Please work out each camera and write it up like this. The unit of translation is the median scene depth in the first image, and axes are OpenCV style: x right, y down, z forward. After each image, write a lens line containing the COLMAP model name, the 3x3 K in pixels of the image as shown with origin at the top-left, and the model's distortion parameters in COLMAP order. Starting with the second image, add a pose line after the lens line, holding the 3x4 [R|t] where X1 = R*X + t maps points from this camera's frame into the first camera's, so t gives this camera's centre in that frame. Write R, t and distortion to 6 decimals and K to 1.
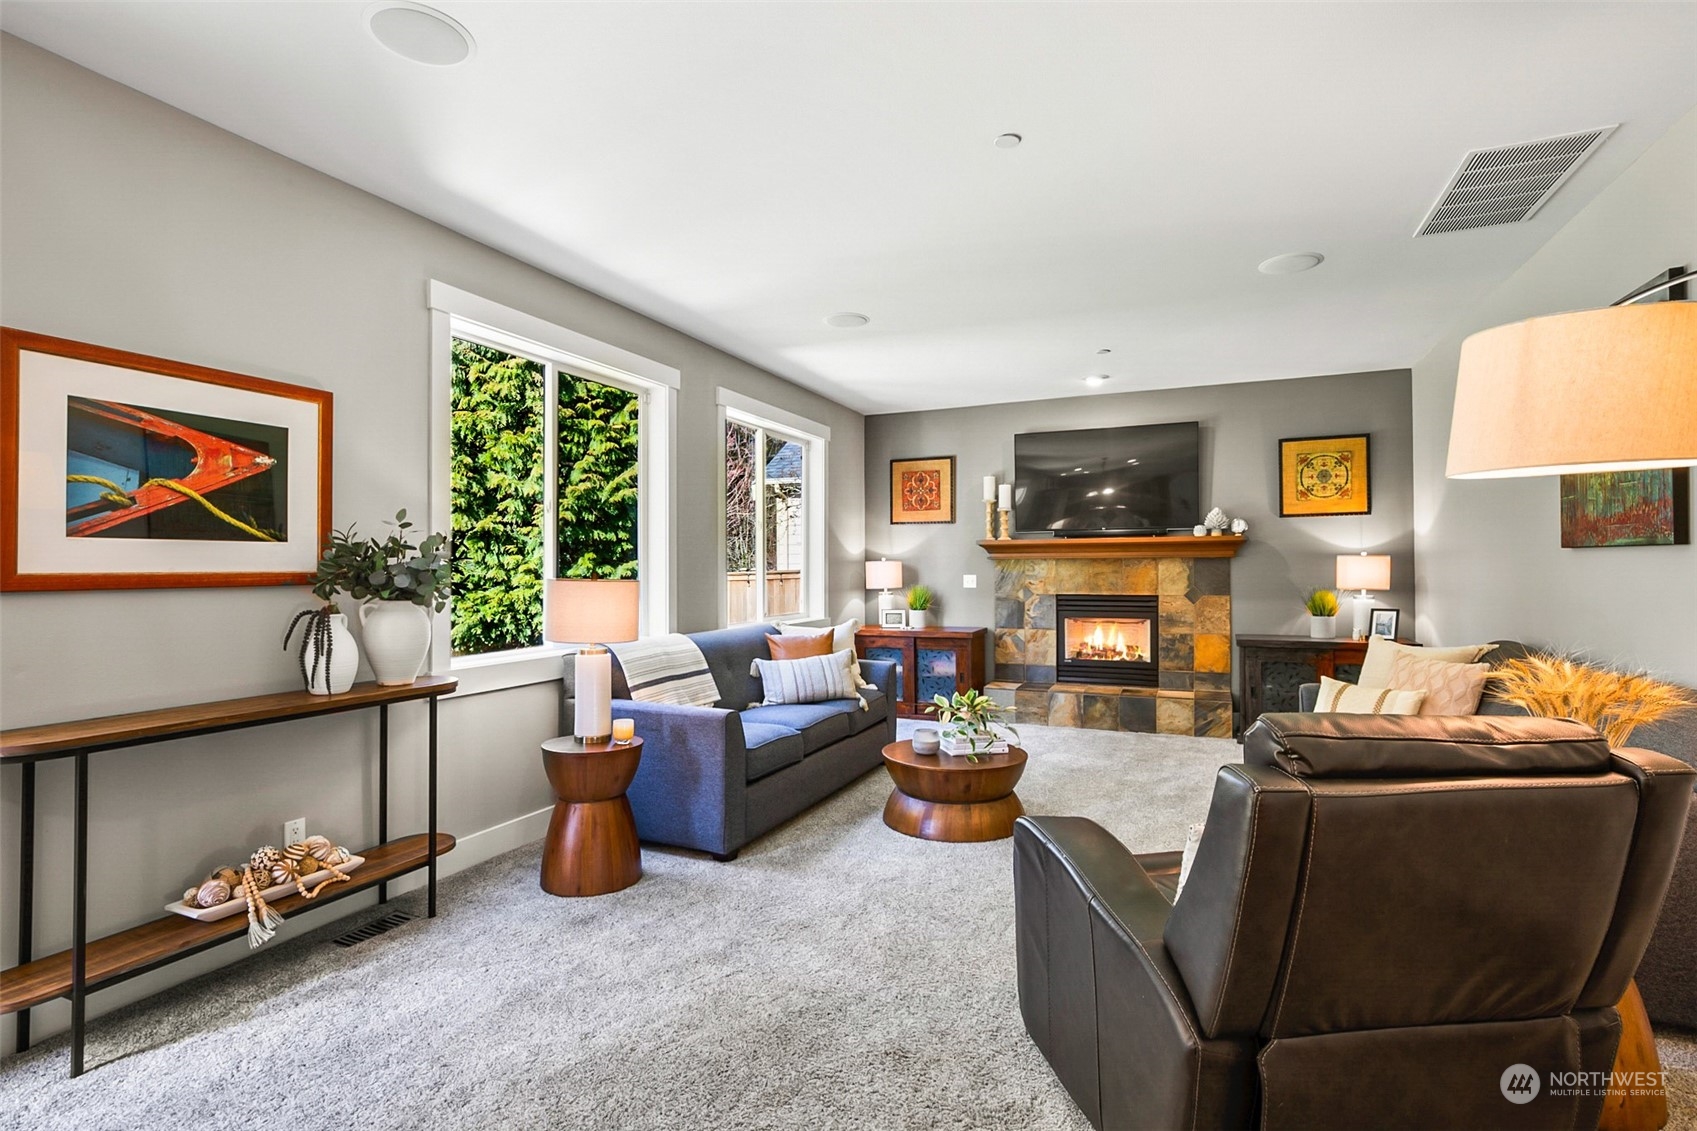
lens RADIAL K [[816.8, 0, 847.0], [0, 816.8, 559.4], [0, 0, 1]] dist [-0.008981, 0.001388]
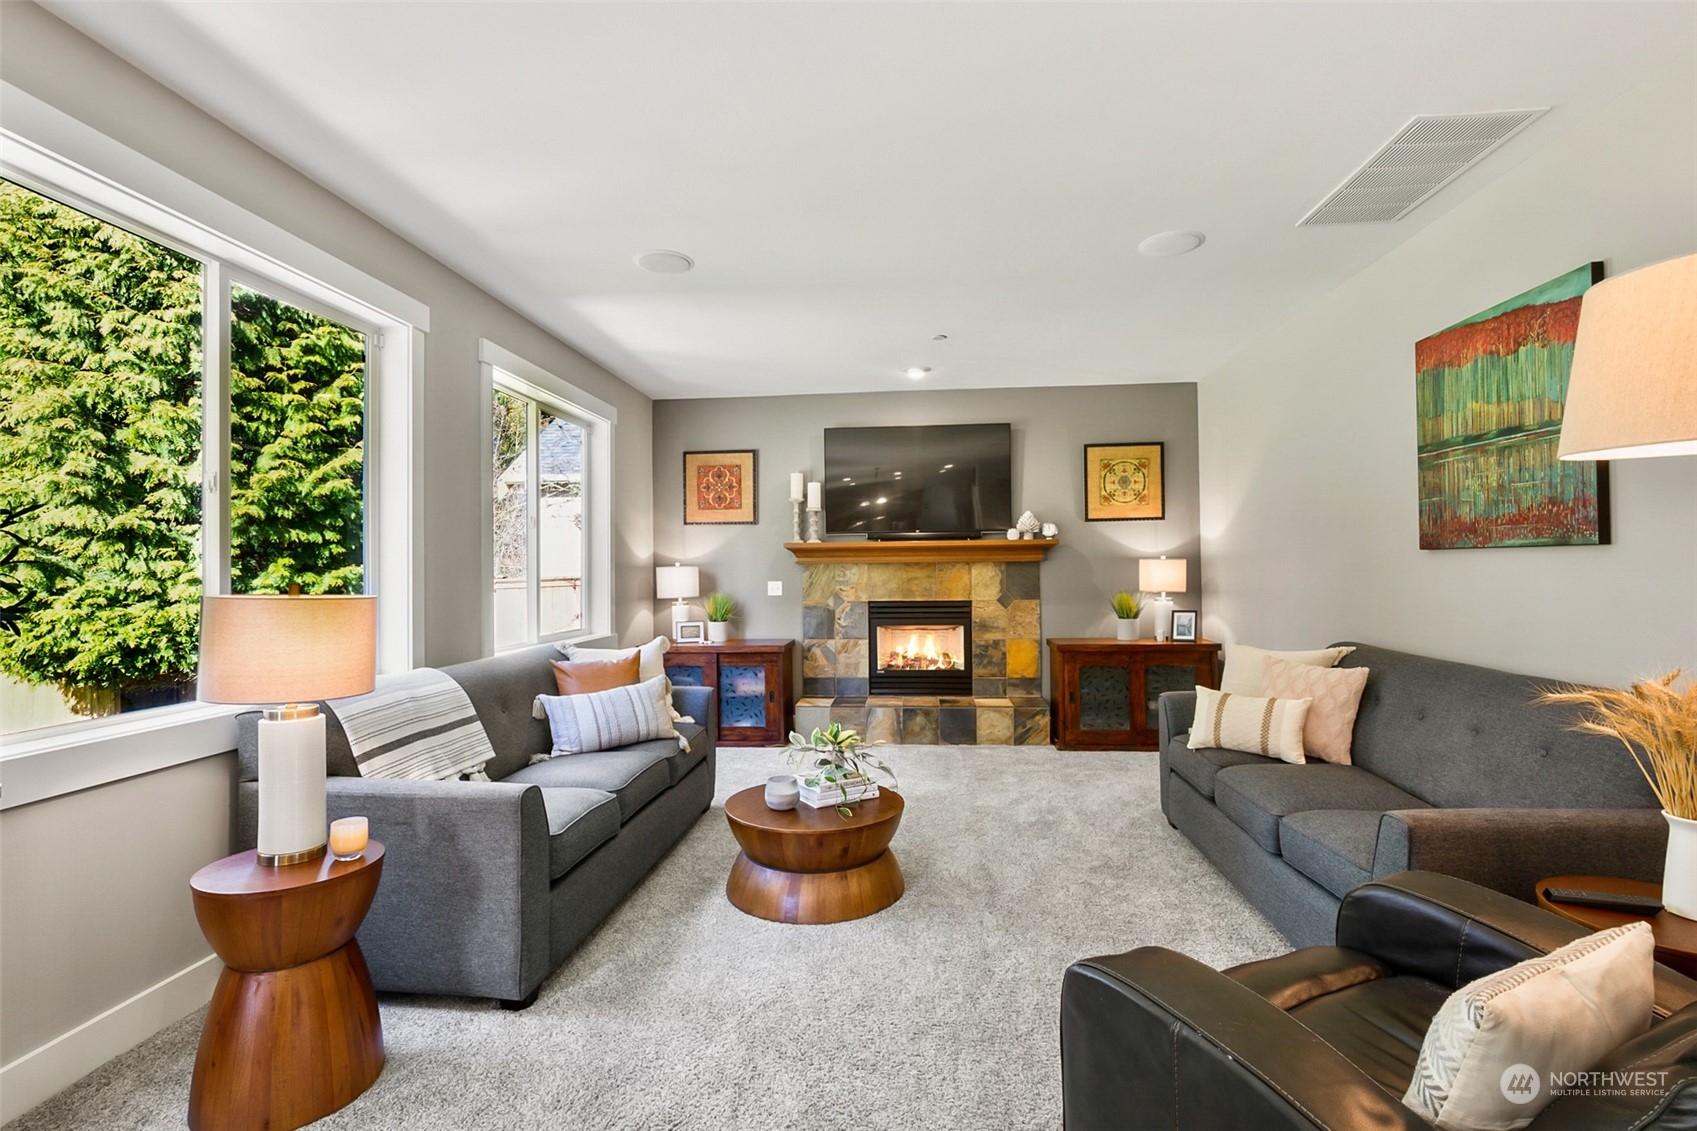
lens RADIAL K [[780.1, 0, 847.2], [0, 780.1, 560.6], [0, 0, 1]] dist [-0.021244, 0.007328]
pose [[0.947924, -0.001246, 0.318494, -0.056244], [0.003219, 0.999979, -0.005669, 0.001373], [-0.318480, 0.006399, 0.947908, 0.176079]]
